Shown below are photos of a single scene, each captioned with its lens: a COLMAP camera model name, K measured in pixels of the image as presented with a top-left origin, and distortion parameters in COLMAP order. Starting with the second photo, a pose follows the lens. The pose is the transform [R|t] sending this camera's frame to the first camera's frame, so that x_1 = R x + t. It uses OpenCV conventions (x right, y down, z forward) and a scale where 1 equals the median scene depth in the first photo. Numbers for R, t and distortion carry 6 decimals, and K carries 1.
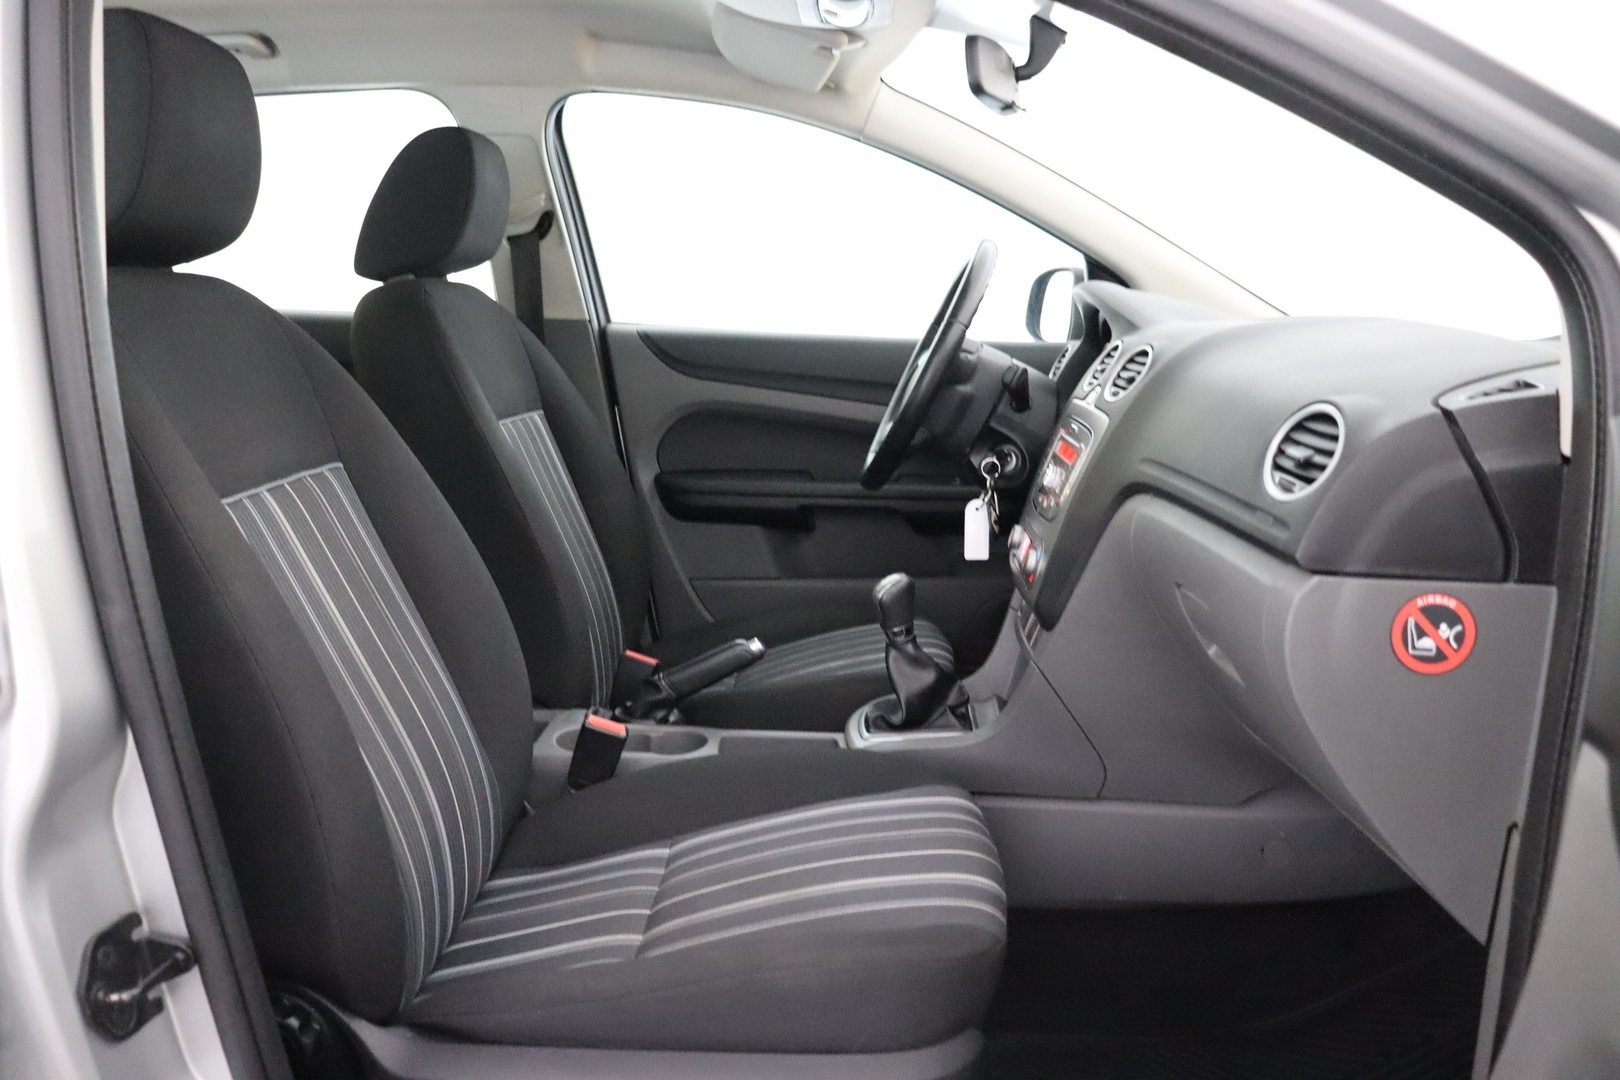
lens RADIAL K [[1385.7, 0, 810.0], [0, 1385.7, 540.0], [0, 0, 1]] dist [-0.119627, 0.007110]
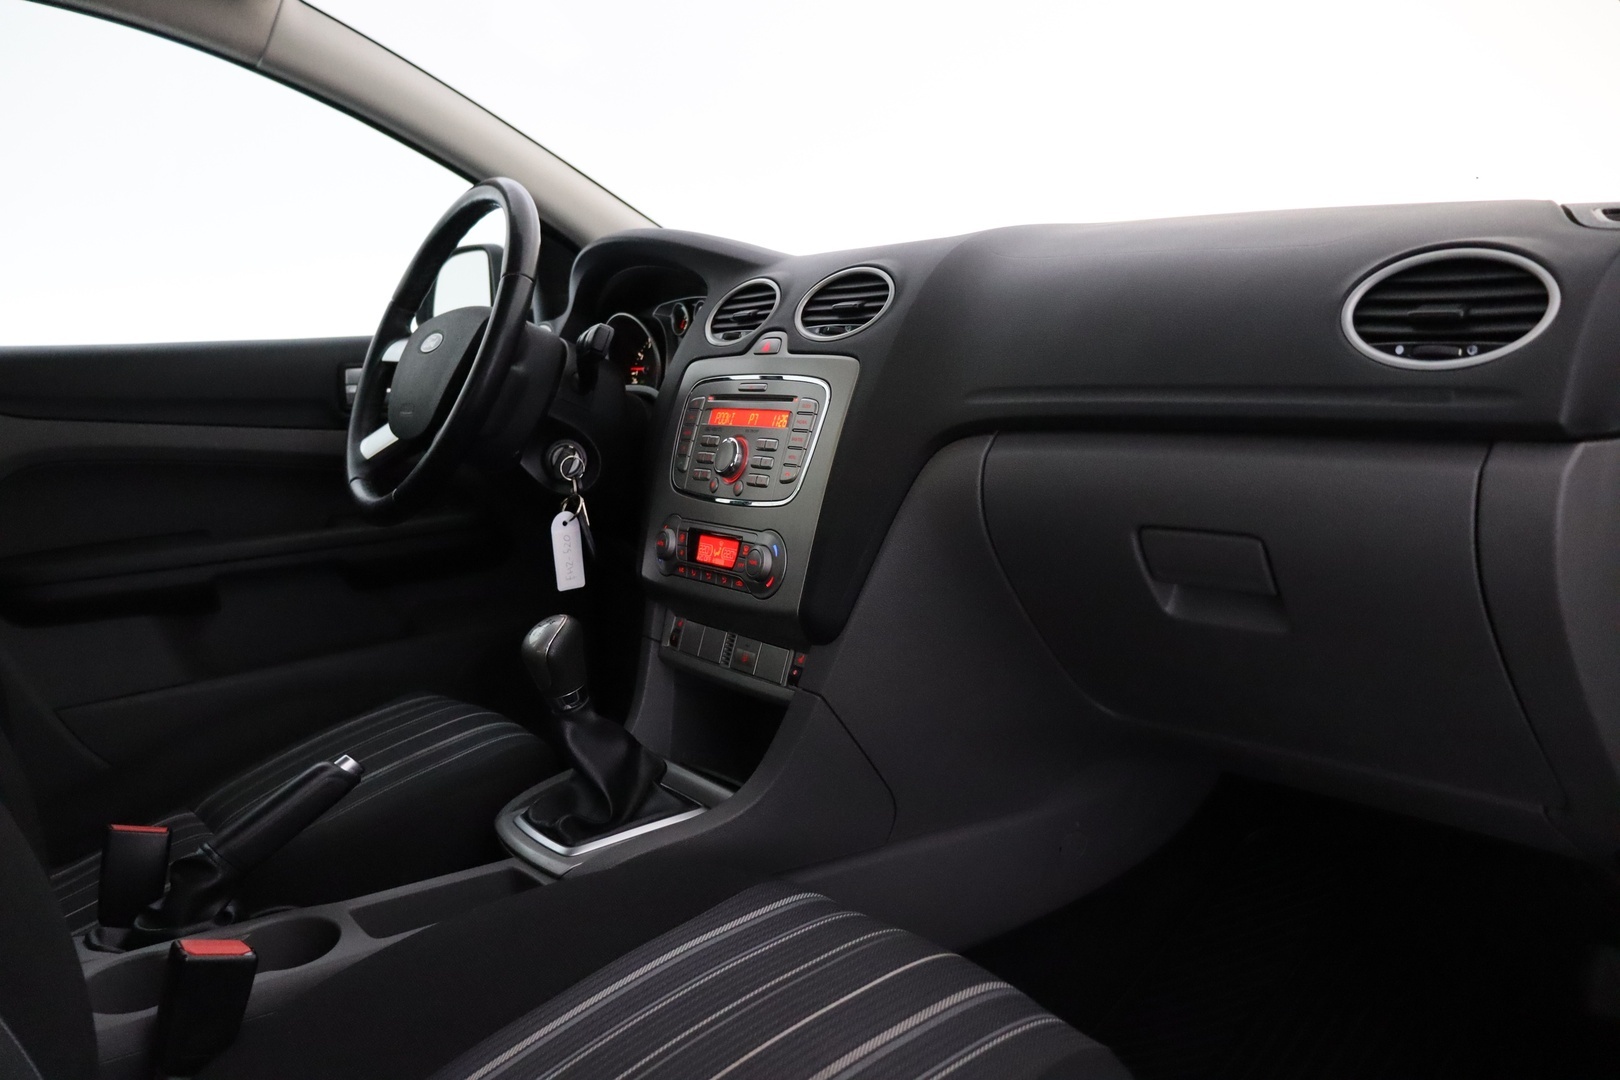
lens RADIAL K [[1385.7, 0, 810.0], [0, 1385.7, 540.0], [0, 0, 1]] dist [-0.119627, 0.007110]
pose [[0.790297, -0.152676, 0.593397, -0.222357], [0.173161, 0.984632, 0.022718, -0.007095], [-0.587746, 0.084799, 0.804589, 0.311094]]
